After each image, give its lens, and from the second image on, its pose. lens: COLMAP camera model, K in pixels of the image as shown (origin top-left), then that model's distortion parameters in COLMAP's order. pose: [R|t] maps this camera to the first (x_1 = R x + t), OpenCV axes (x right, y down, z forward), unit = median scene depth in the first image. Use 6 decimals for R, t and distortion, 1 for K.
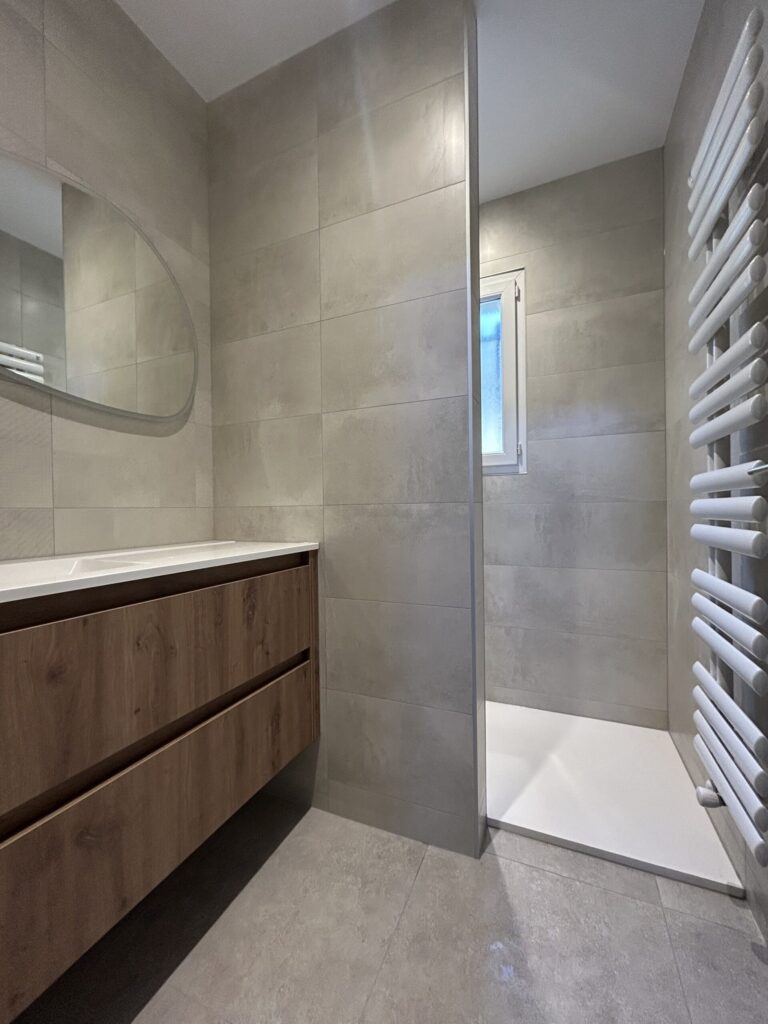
lens RADIAL K [[416.1, 0, 384.0], [0, 416.1, 512.0], [0, 0, 1]] dist [0.000701, 0.000316]
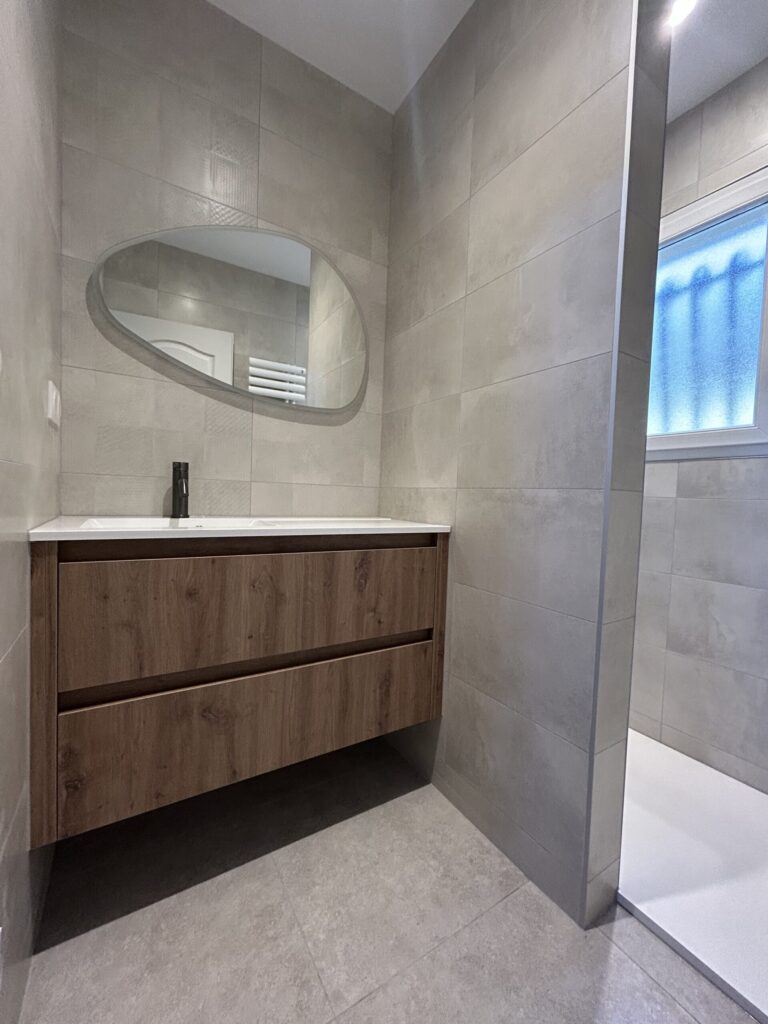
lens RADIAL K [[414.6, 0, 384.0], [0, 414.6, 512.0], [0, 0, 1]] dist [-0.000841, -0.000138]
pose [[0.818999, 0.068728, -0.569664, 0.296753], [-0.052967, 0.997617, 0.044210, 0.006207], [0.571345, -0.006035, 0.820688, 0.114427]]
